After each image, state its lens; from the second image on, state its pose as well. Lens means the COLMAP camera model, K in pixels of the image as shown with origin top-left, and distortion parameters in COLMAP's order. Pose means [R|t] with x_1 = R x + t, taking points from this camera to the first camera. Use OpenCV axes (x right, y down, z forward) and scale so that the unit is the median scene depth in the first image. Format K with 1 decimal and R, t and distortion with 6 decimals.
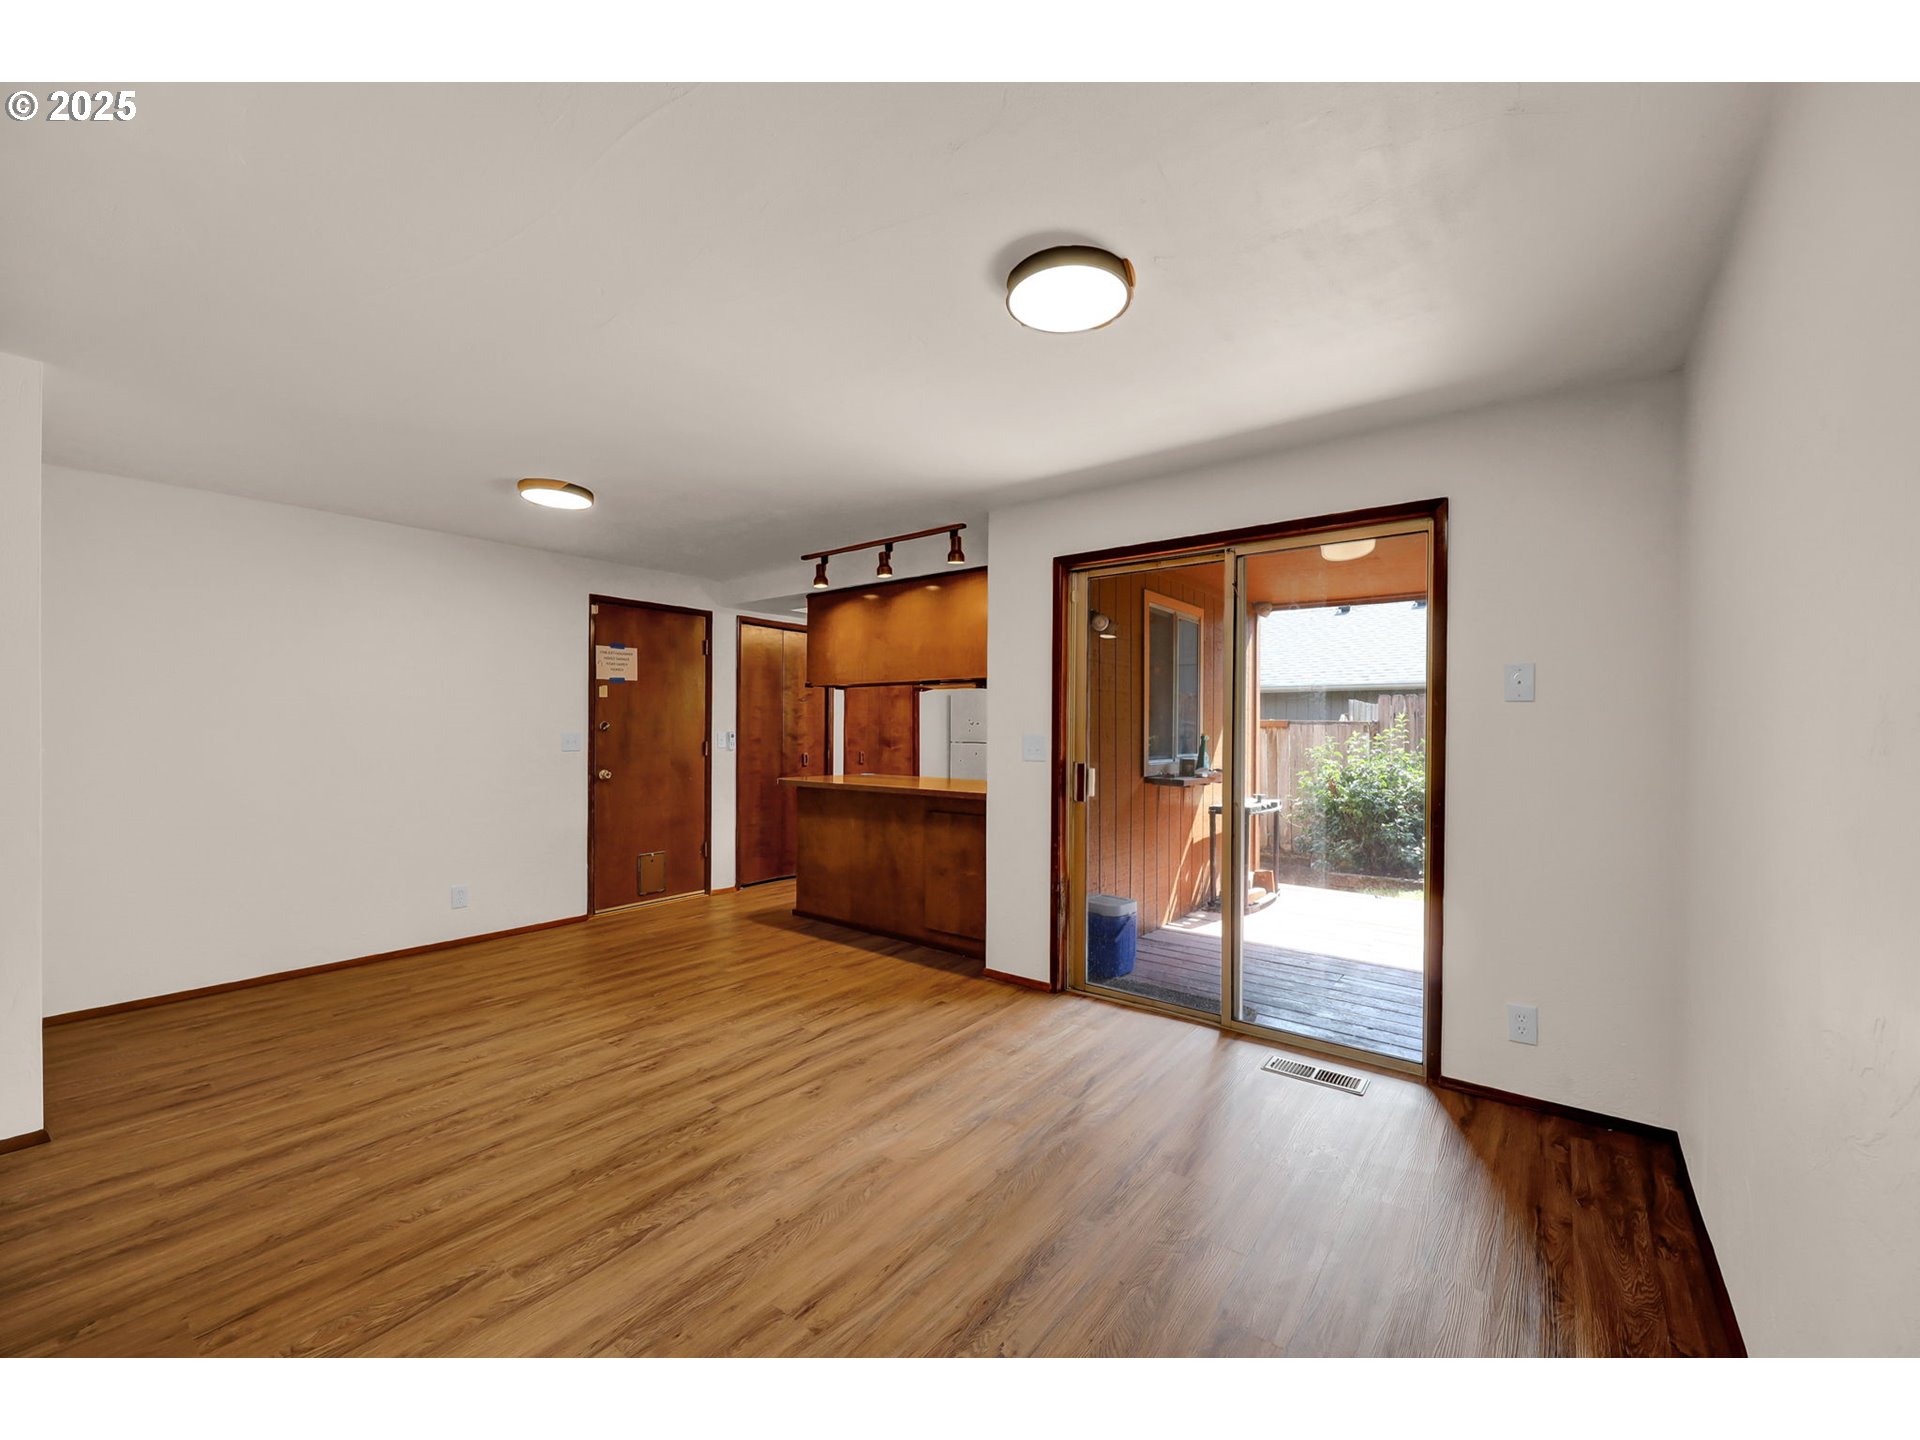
lens RADIAL K [[774.8, 0, 960.9], [0, 774.8, 732.0], [0, 0, 1]] dist [0.000358, 0.000228]
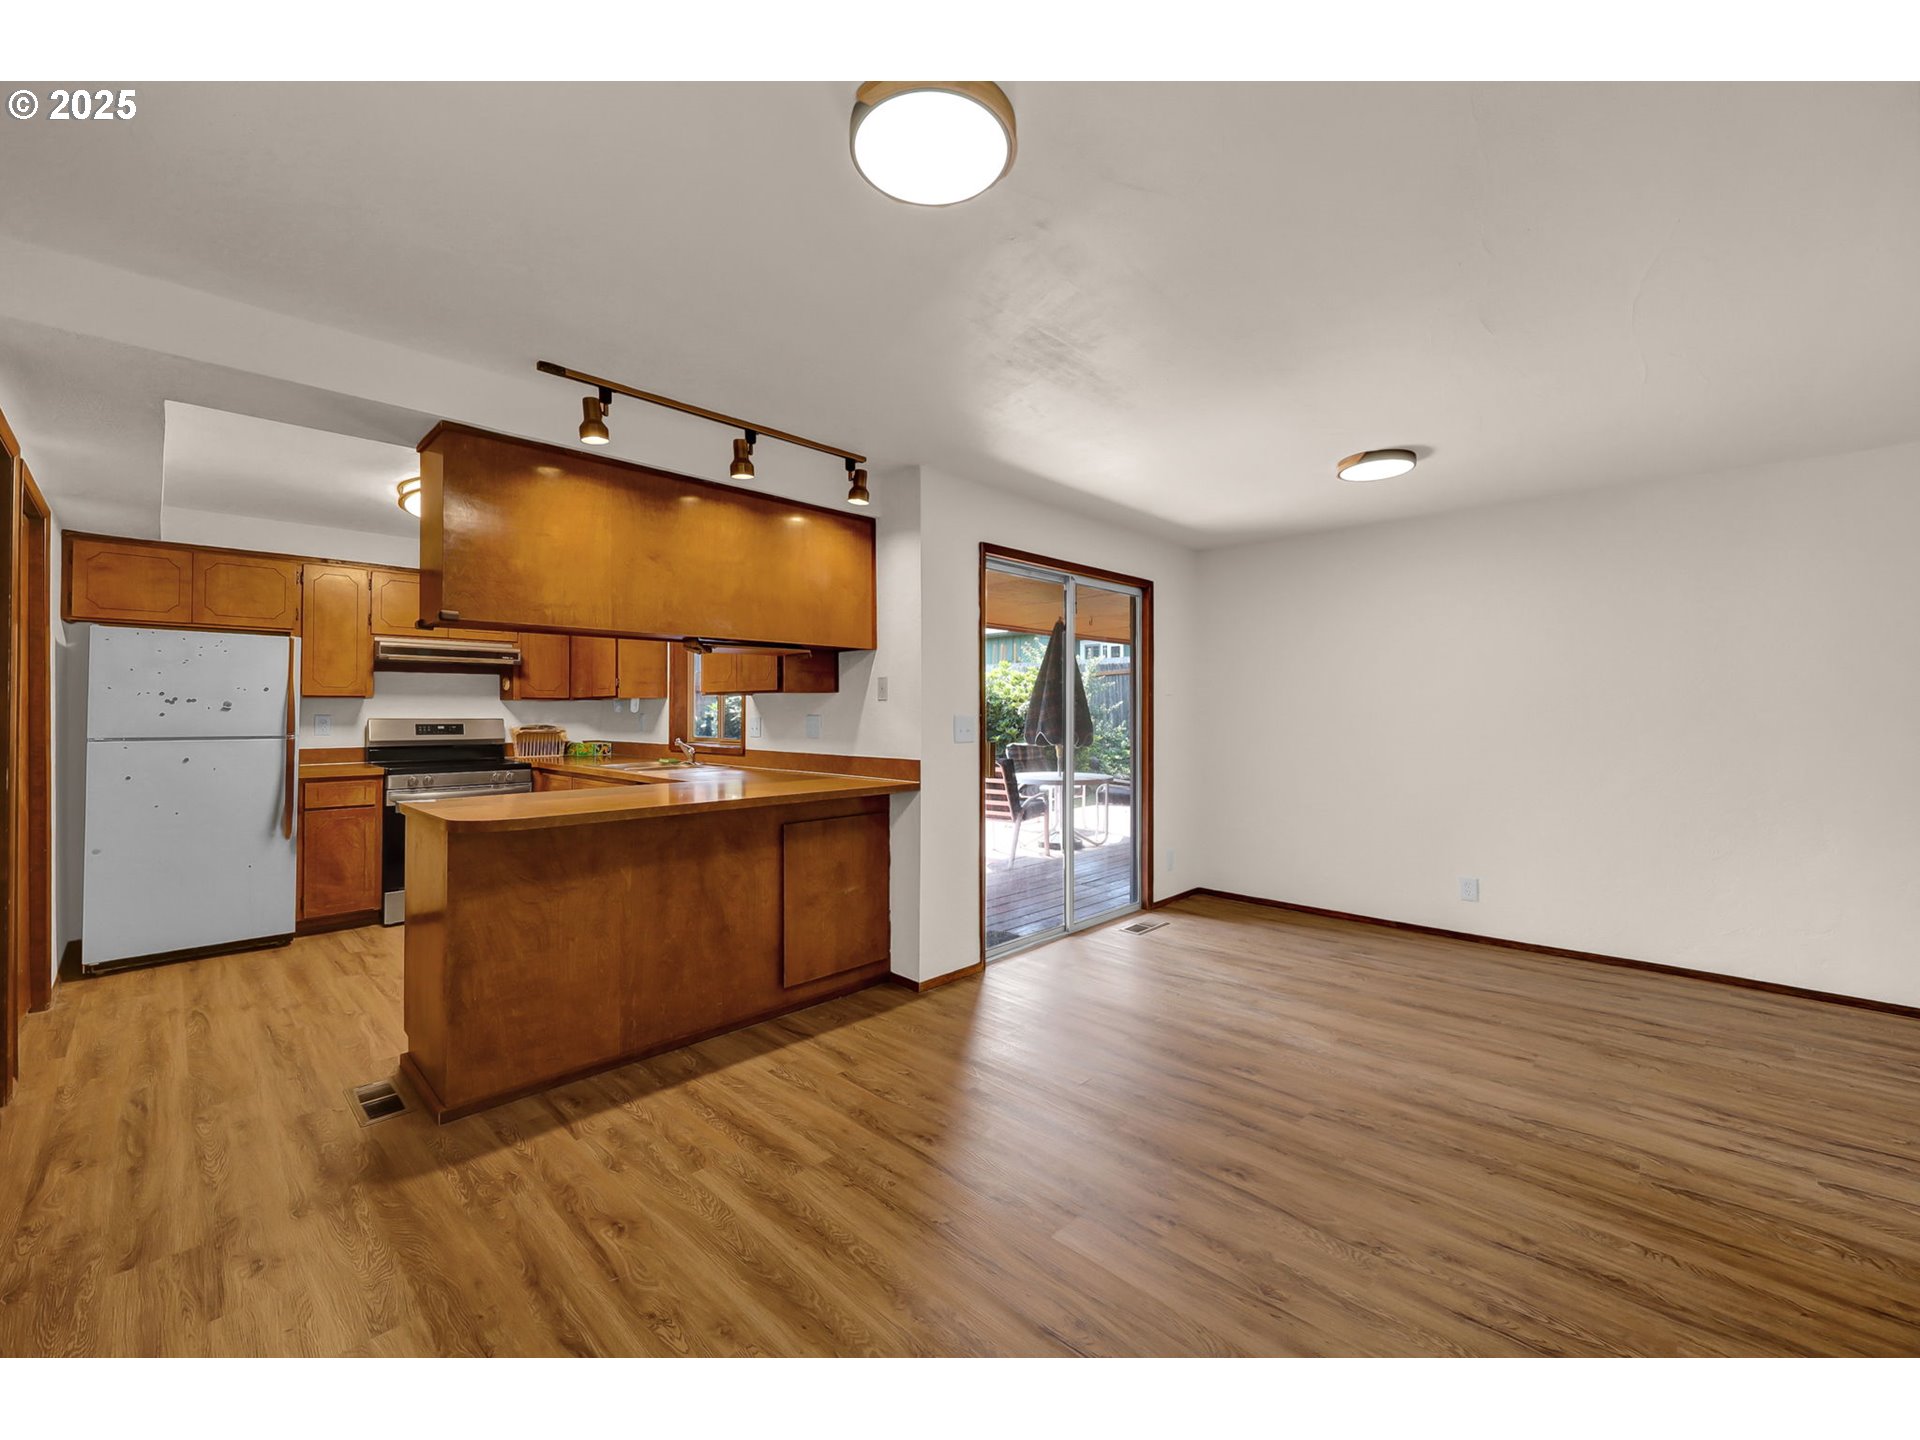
lens RADIAL K [[776.1, 0, 979.5], [0, 776.1, 702.0], [0, 0, 1]] dist [0.000658, 0.000074]
pose [[0.096704, 0.008295, 0.995279, -0.829894], [0.005503, 0.999946, -0.008868, -0.004576], [-0.995298, 0.006334, 0.096653, 0.837696]]
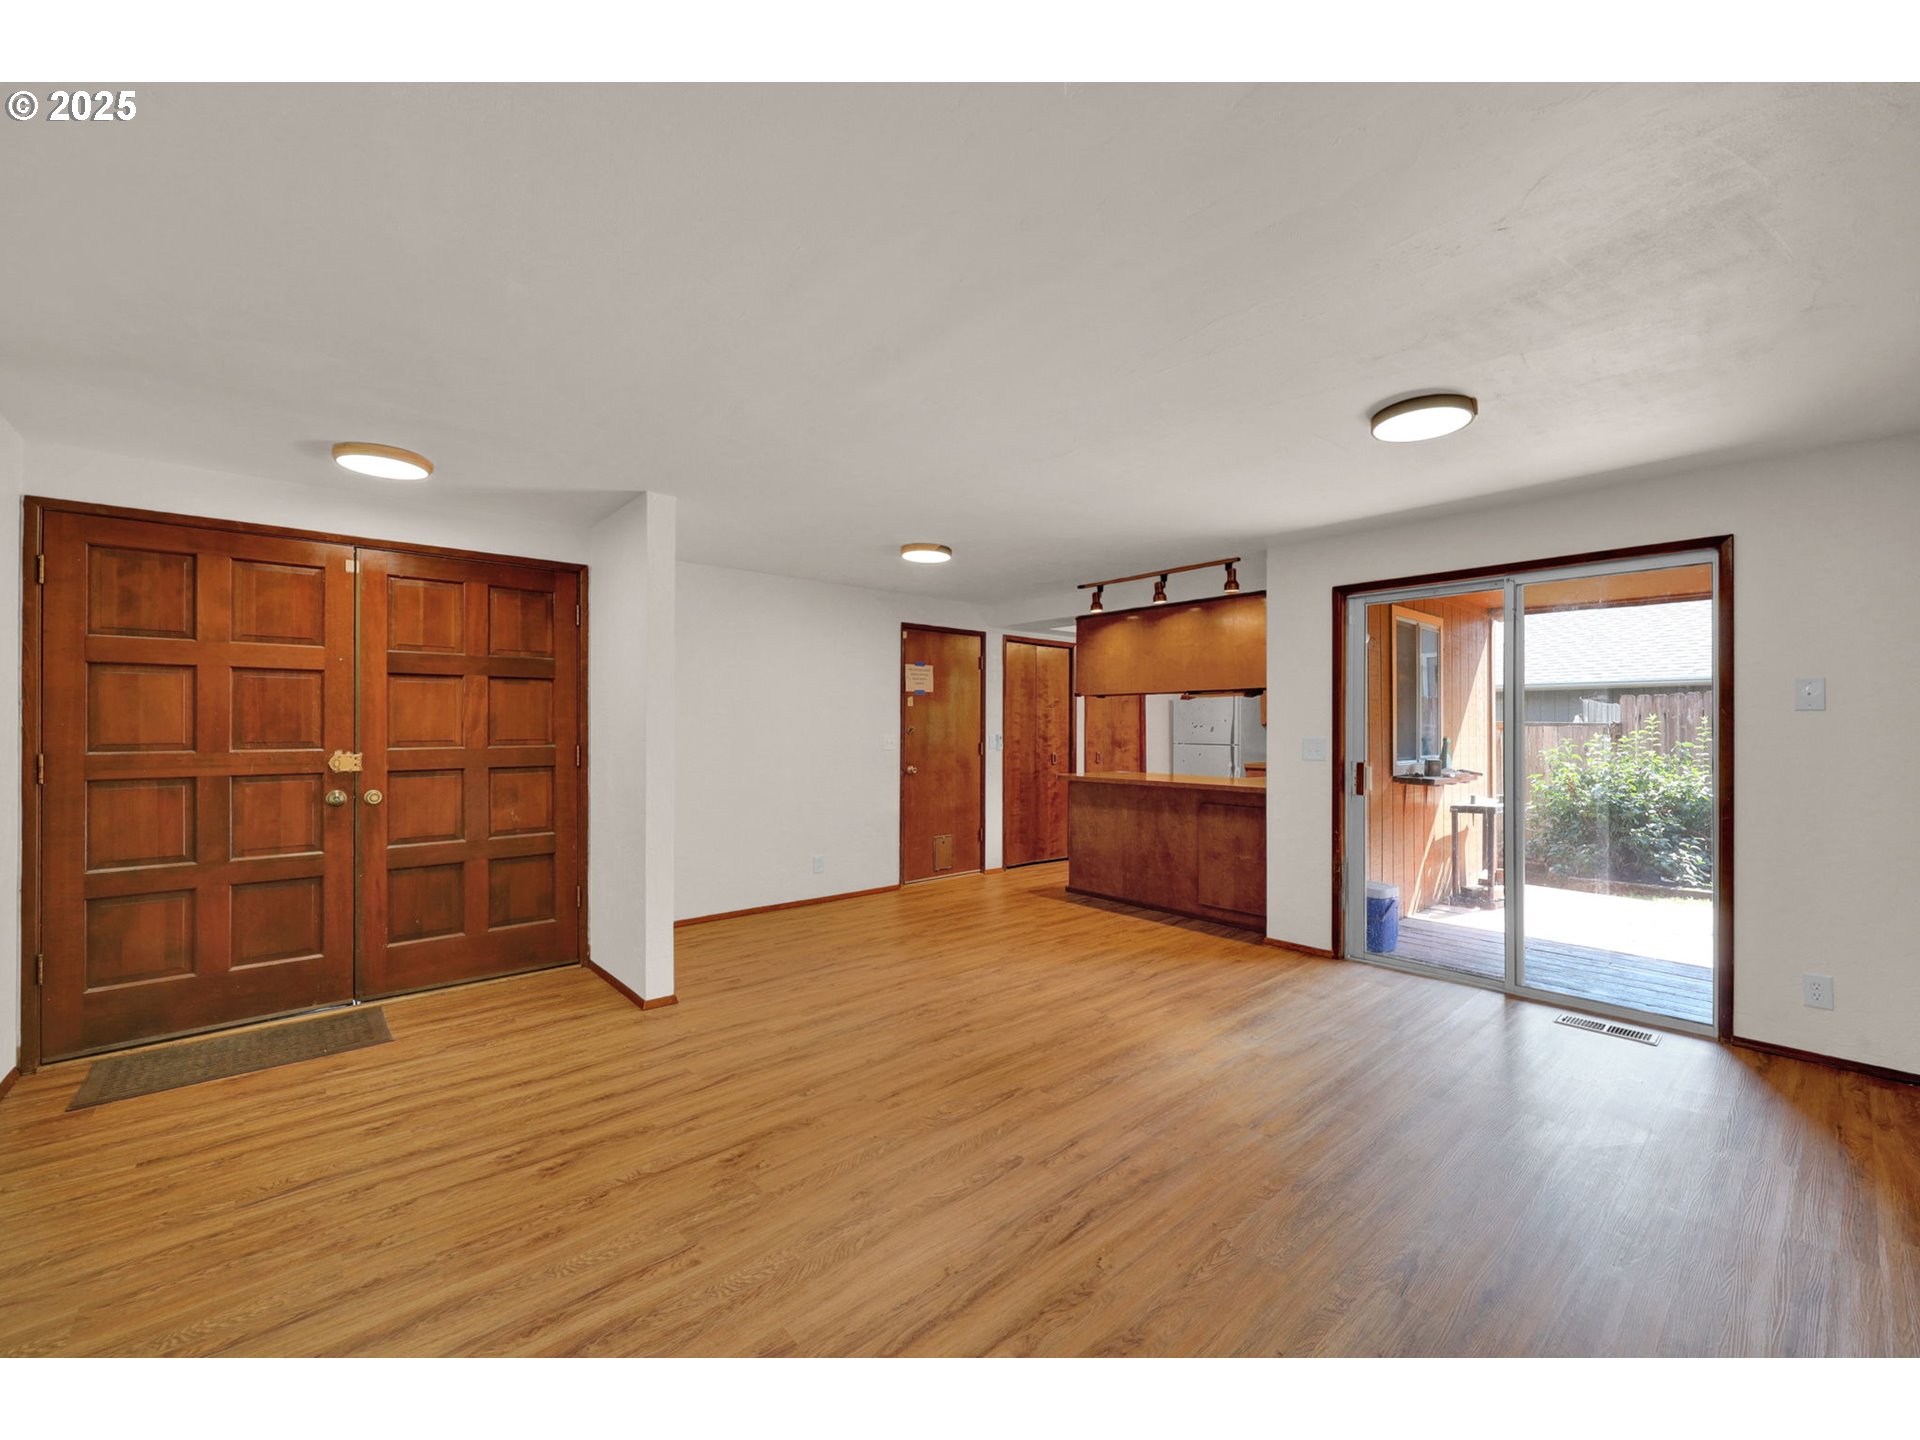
lens RADIAL K [[781.8, 0, 960.0], [0, 781.8, 720.6], [0, 0, 1]] dist [-0.000536, 0.000199]
pose [[0.982122, -0.003476, -0.188213, -0.196931], [0.000477, 0.999872, -0.015981, -0.003339], [0.188245, 0.015606, 0.981998, -0.247844]]
